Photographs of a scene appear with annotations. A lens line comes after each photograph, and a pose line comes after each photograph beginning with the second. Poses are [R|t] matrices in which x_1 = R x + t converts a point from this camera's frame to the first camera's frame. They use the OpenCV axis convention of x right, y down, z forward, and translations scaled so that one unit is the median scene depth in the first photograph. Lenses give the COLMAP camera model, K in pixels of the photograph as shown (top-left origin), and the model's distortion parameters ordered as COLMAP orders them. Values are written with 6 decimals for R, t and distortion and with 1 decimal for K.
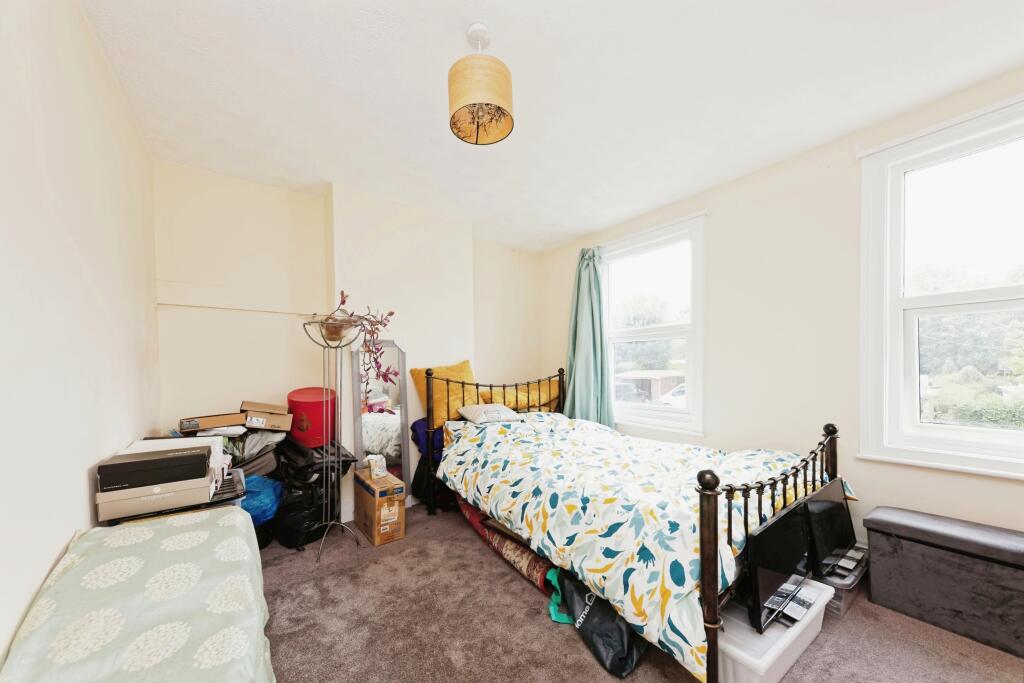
lens RADIAL K [[352.9, 0, 494.5], [0, 352.9, 371.8], [0, 0, 1]] dist [0.009744, -0.001230]
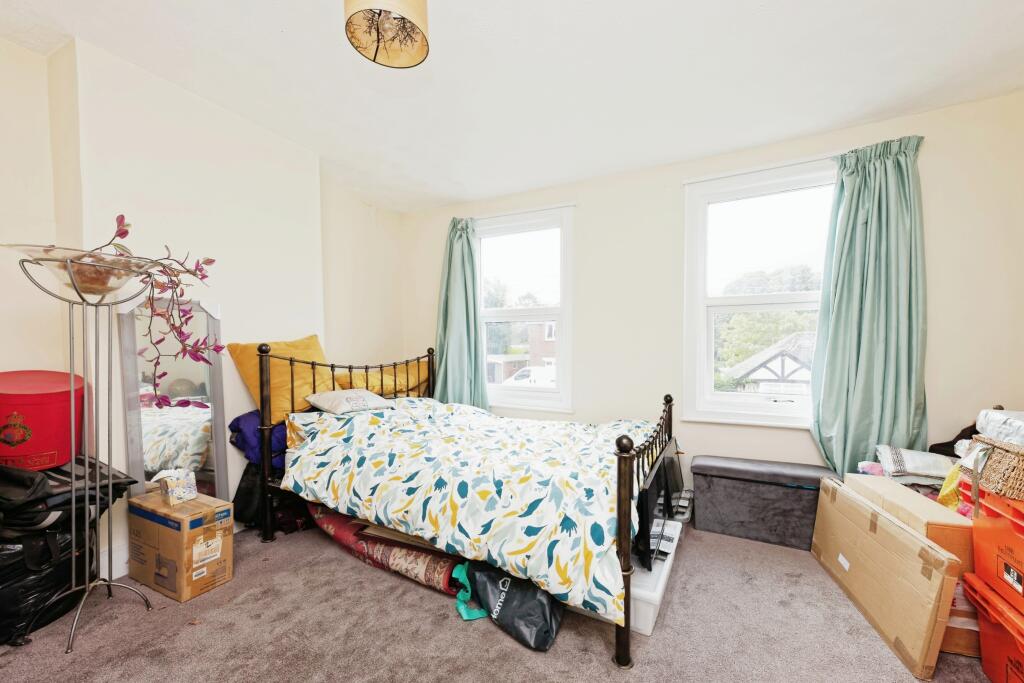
lens RADIAL K [[391.6, 0, 518.8], [0, 391.6, 360.6], [0, 0, 1]] dist [0.006507, -0.001485]
pose [[0.880908, 0.004385, 0.473267, -0.139071], [-0.009925, 0.999908, 0.009209, 0.018150], [-0.473183, -0.012809, 0.880871, 0.039898]]
